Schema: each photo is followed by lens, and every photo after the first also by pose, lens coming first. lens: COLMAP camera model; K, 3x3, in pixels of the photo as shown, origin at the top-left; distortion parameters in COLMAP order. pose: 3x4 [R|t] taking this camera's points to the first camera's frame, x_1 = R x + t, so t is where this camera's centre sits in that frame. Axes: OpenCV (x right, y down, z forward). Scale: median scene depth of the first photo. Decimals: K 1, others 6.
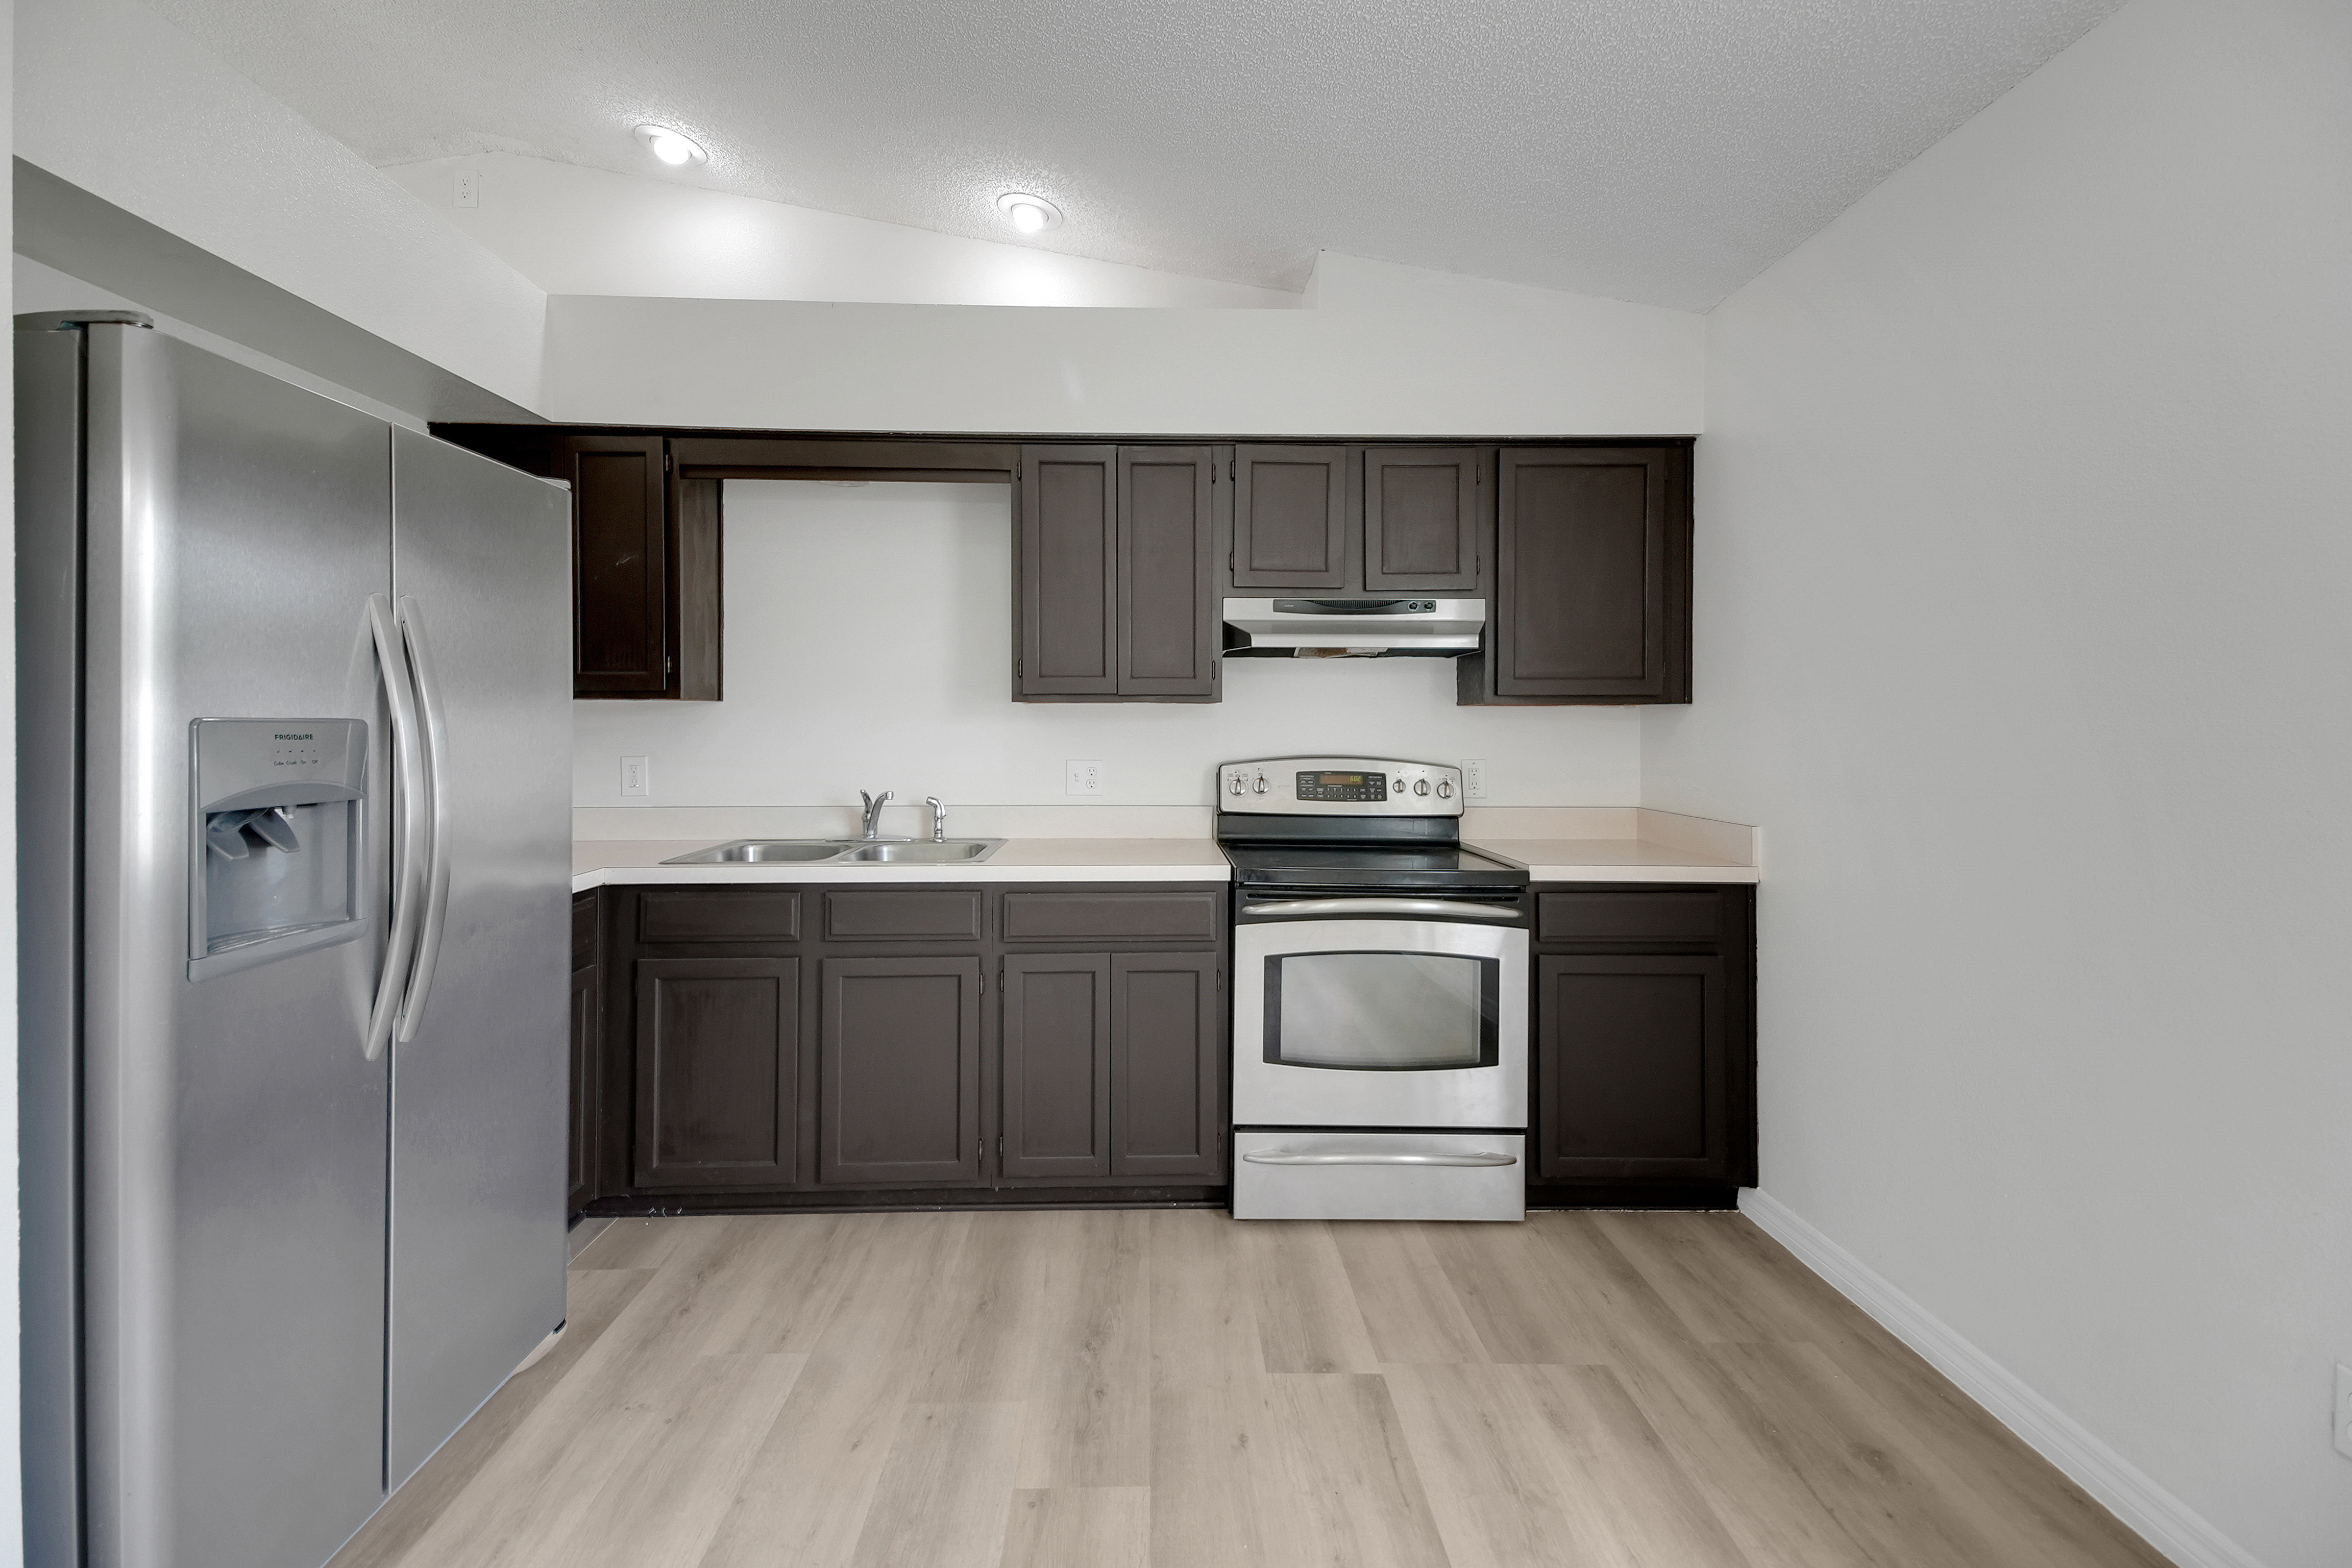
lens RADIAL K [[1048.2, 0, 1177.4], [0, 1048.2, 728.1], [0, 0, 1]] dist [0.045560, -0.020809]
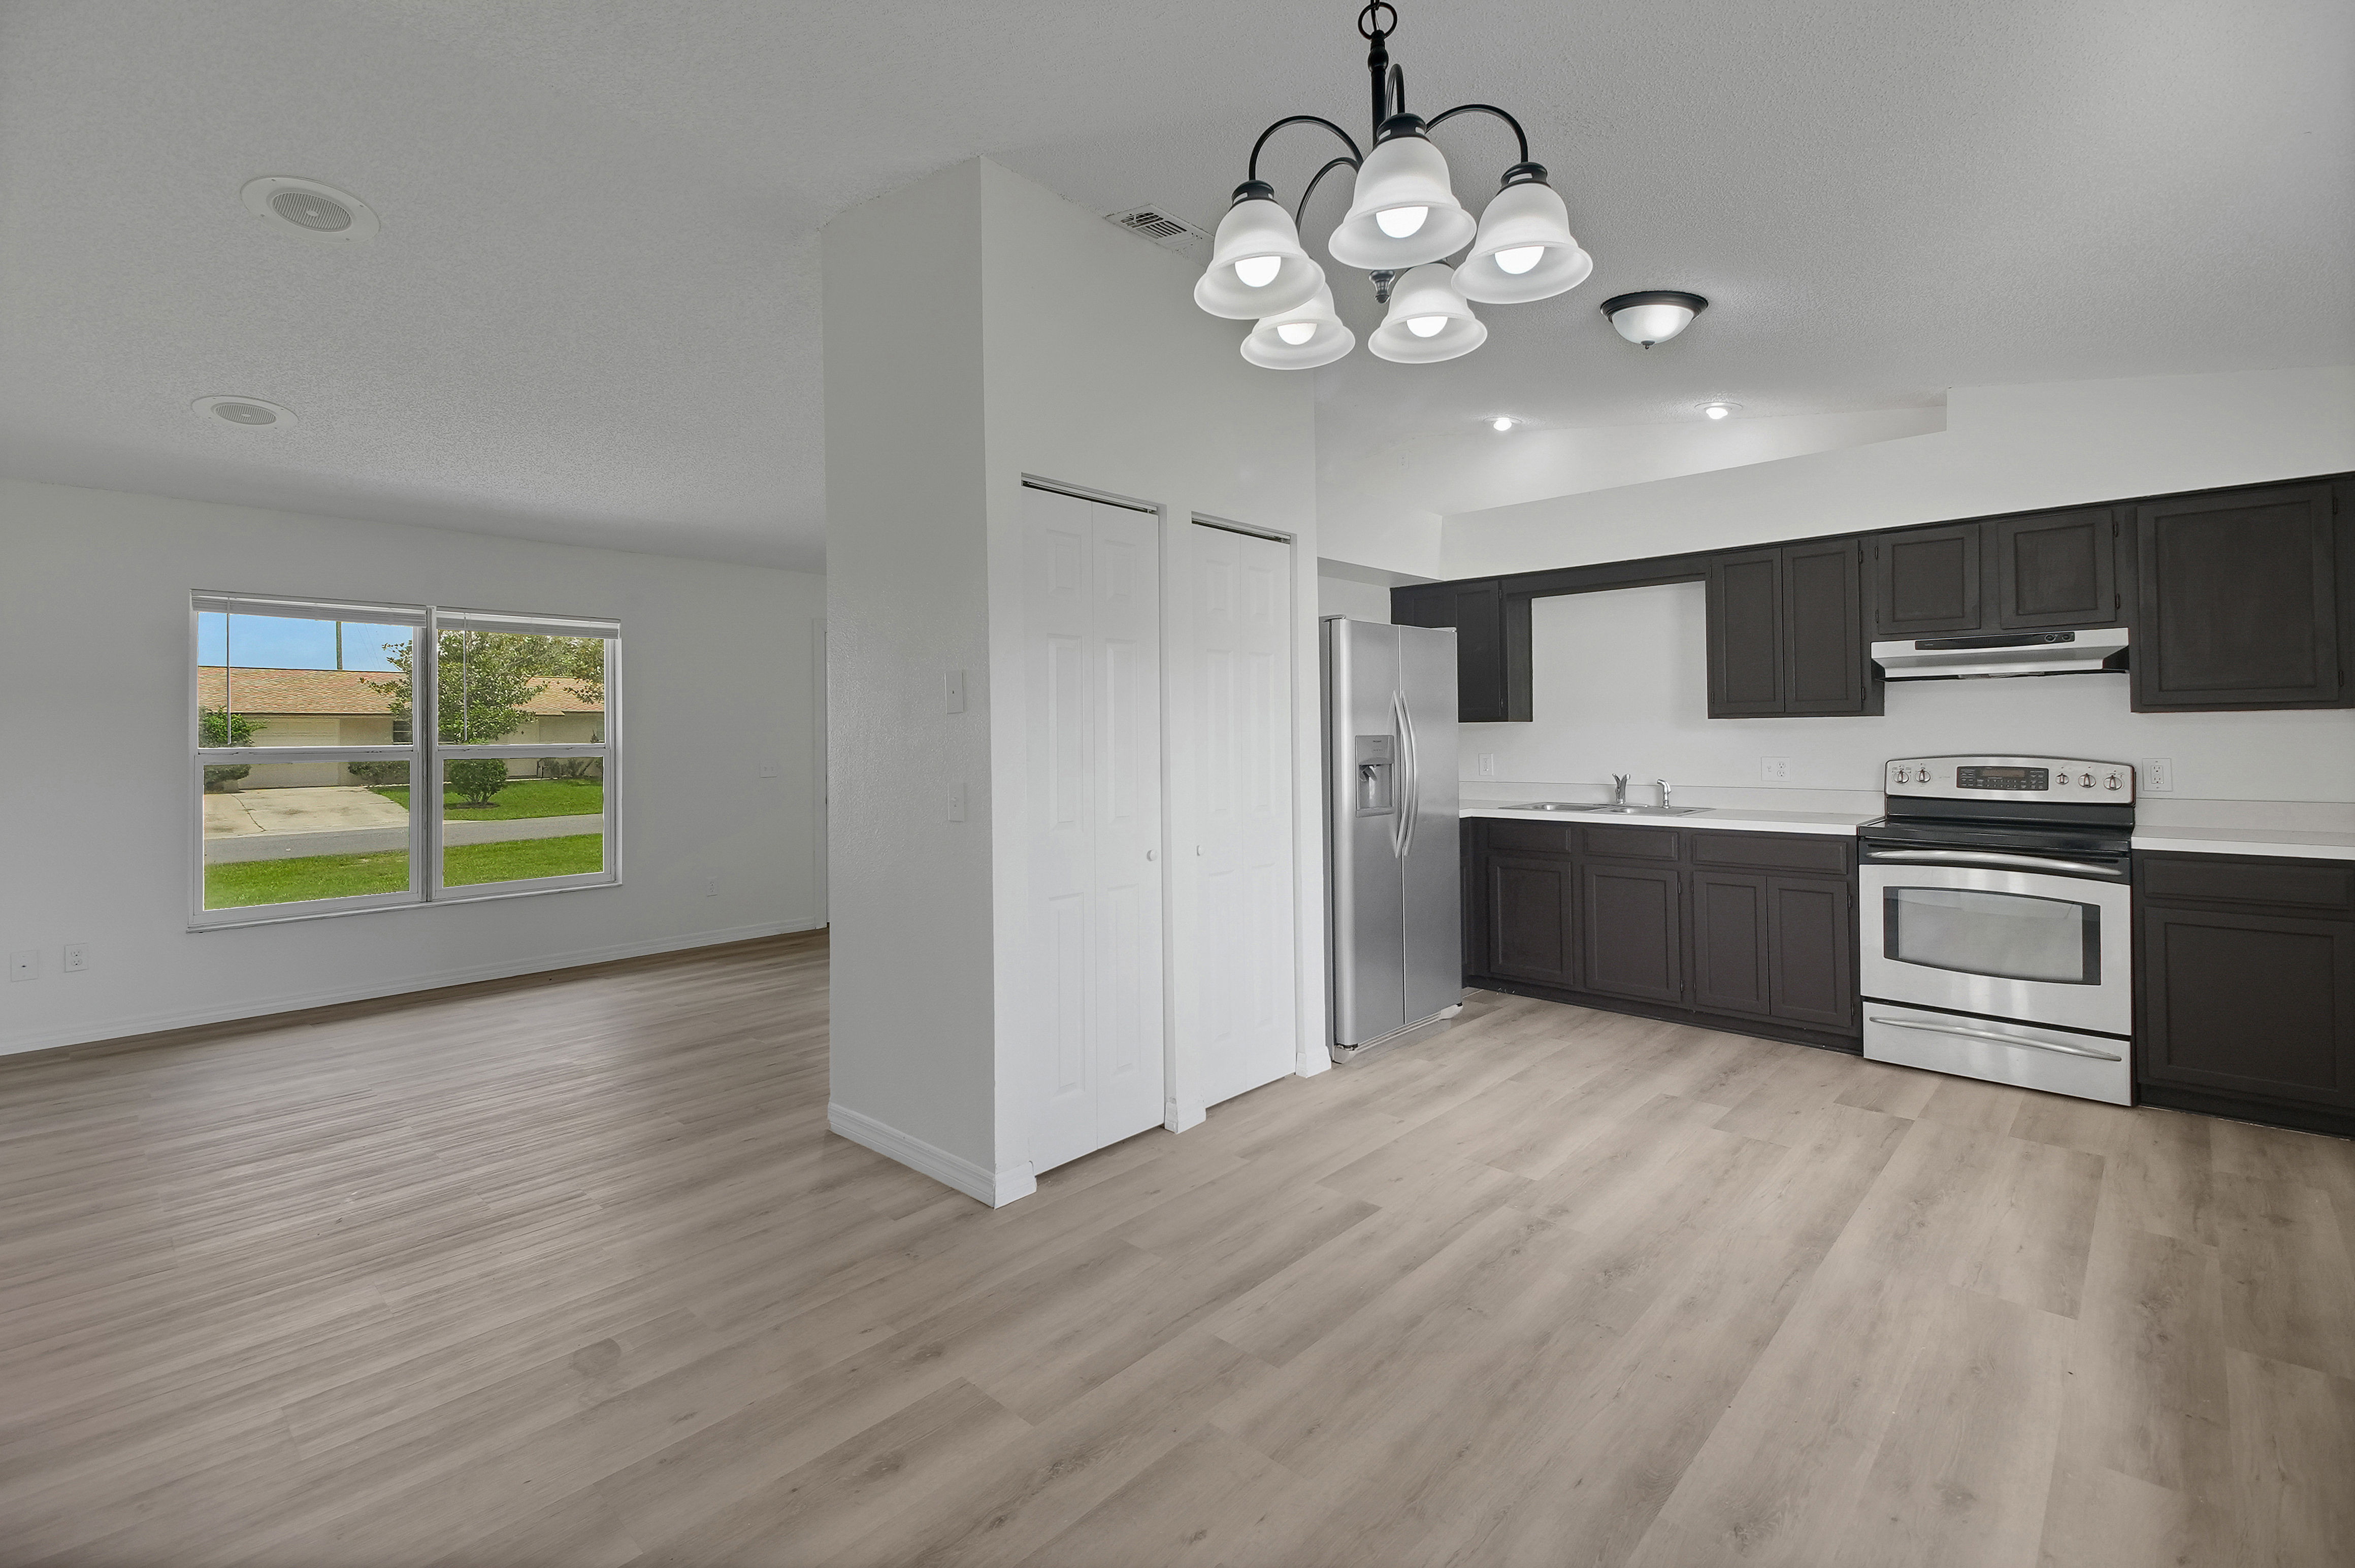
lens RADIAL K [[1037.4, 0, 1142.4], [0, 1037.4, 725.0], [0, 0, 1]] dist [0.052768, -0.025824]
pose [[0.698839, -0.018447, -0.715041, 0.421169], [0.009238, 0.999817, -0.016765, 0.003327], [0.715219, 0.005110, 0.698881, -0.795058]]
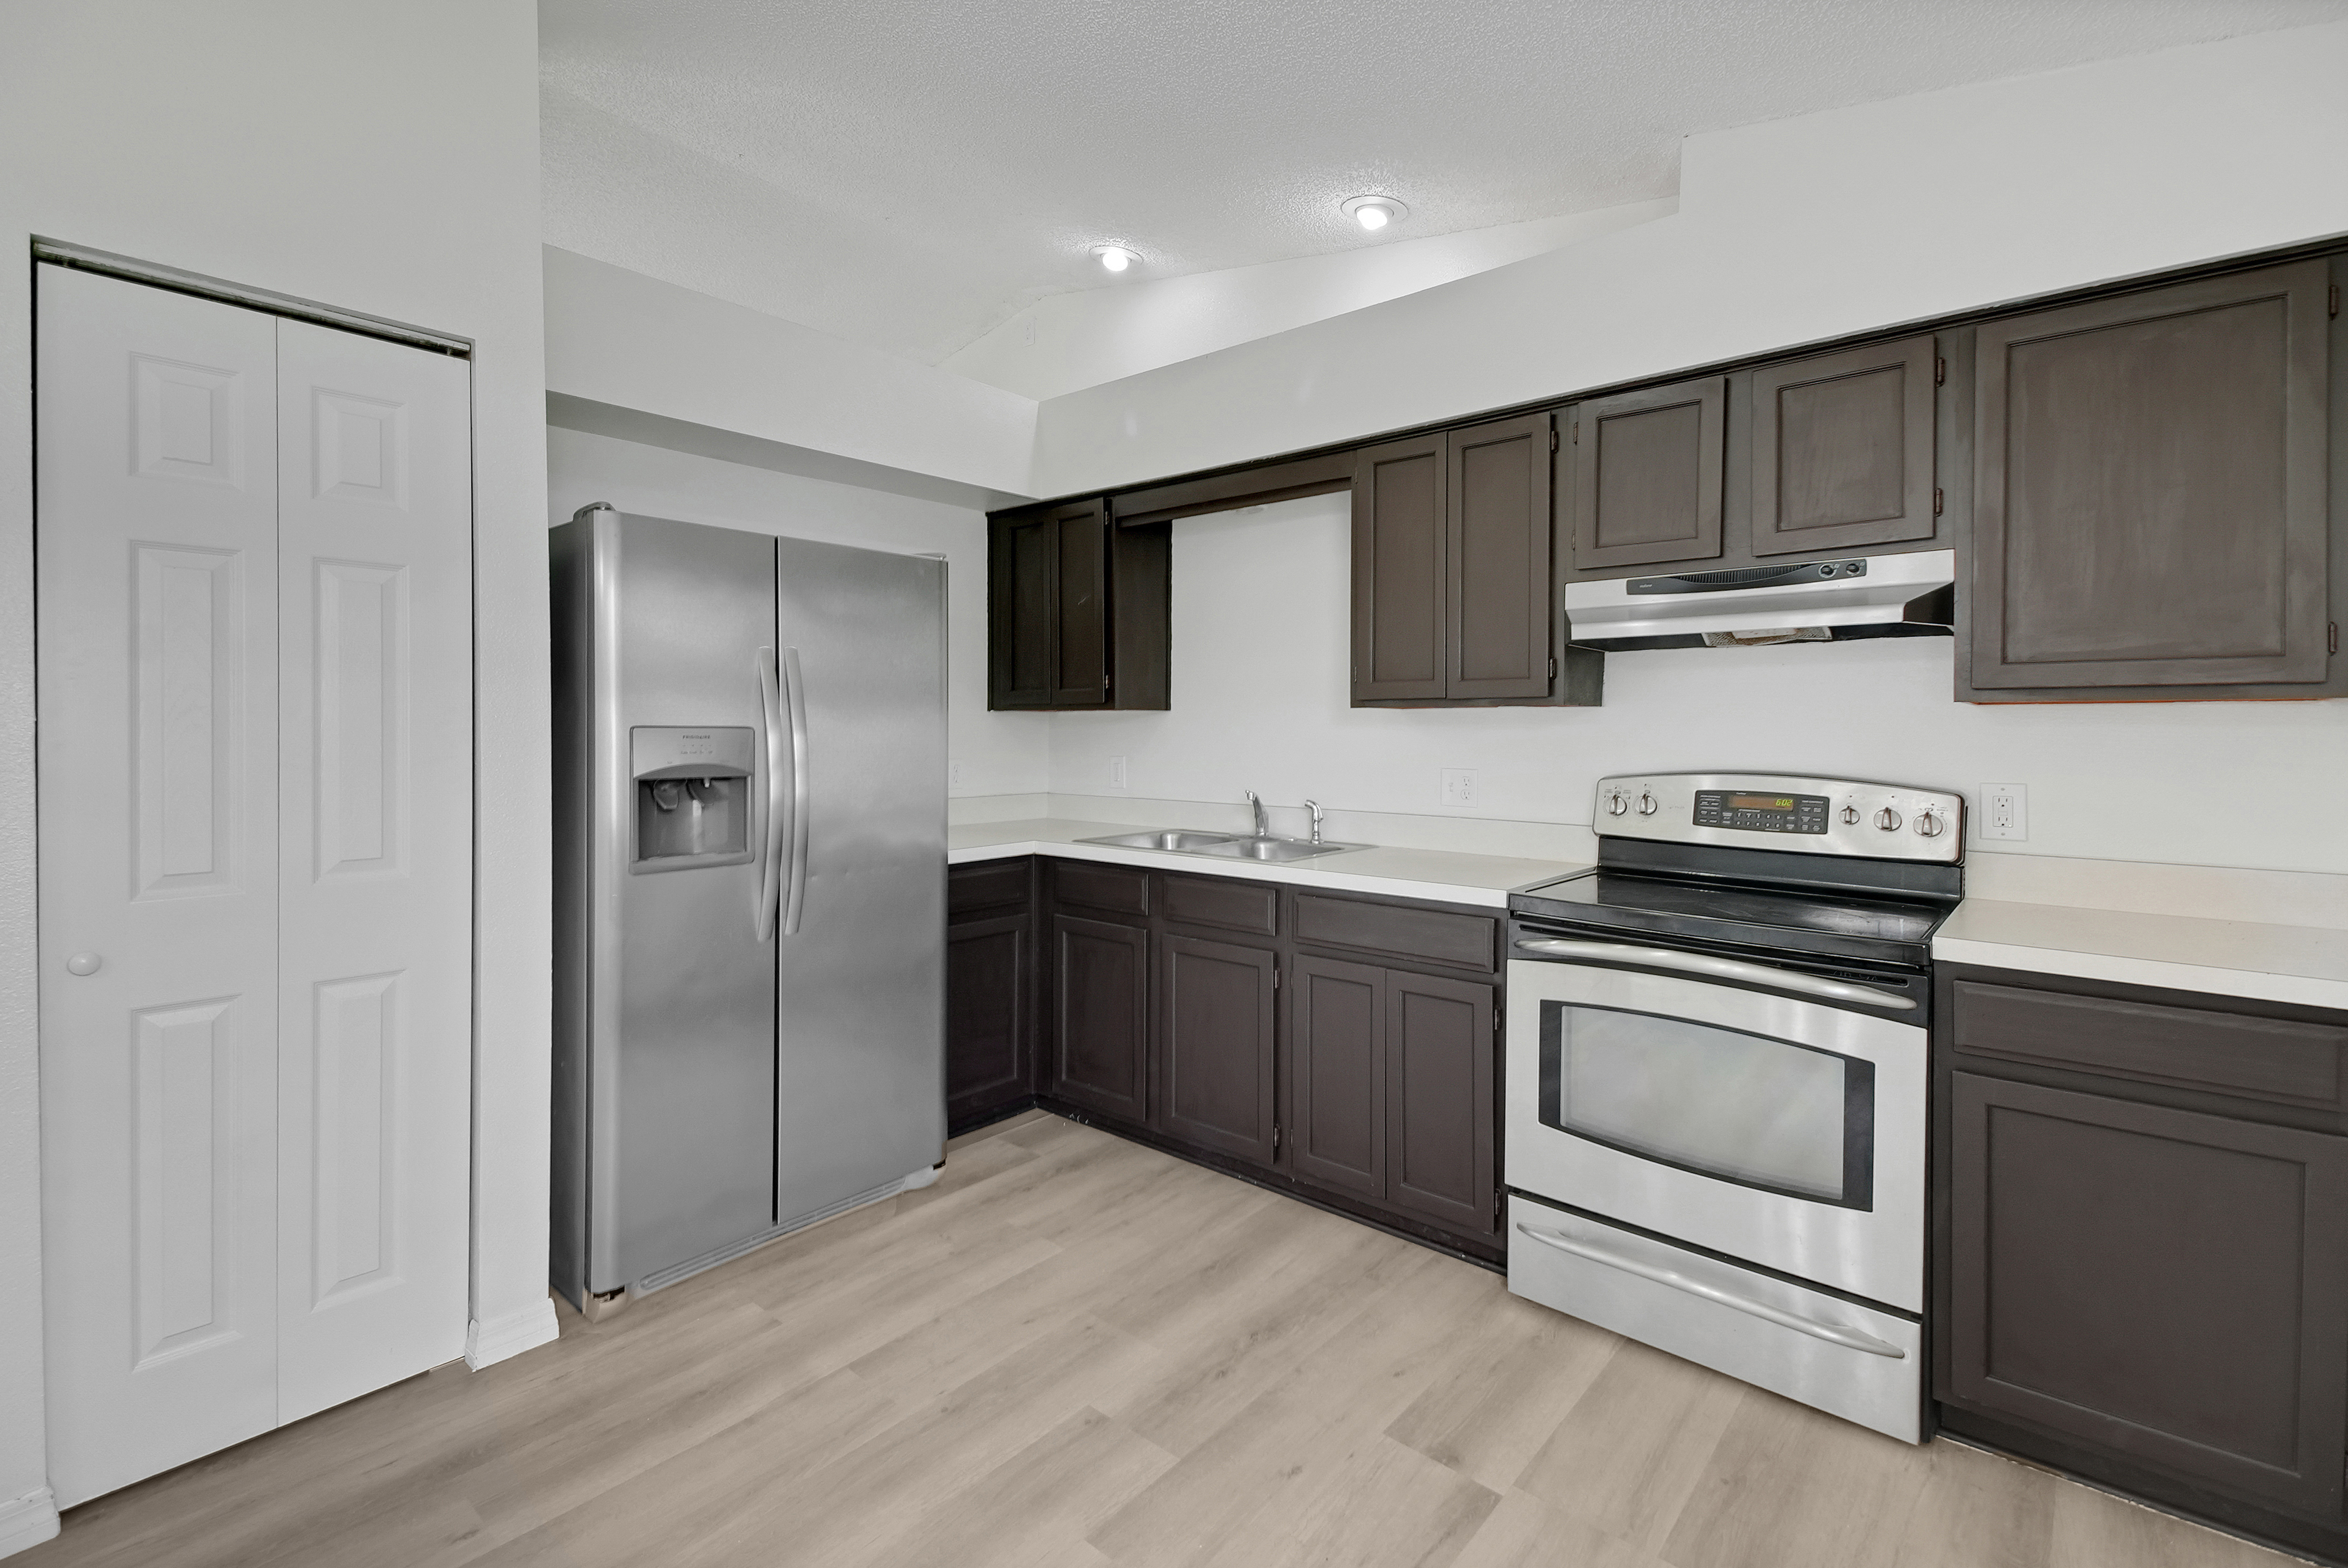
lens RADIAL K [[1064.9, 0, 1139.1], [0, 1064.9, 740.2], [0, 0, 1]] dist [0.041594, -0.020018]
pose [[0.731449, 0.007298, -0.681857, 0.433911], [-0.003727, 0.999971, 0.006706, -0.000457], [0.681886, -0.002364, 0.731455, 0.131395]]
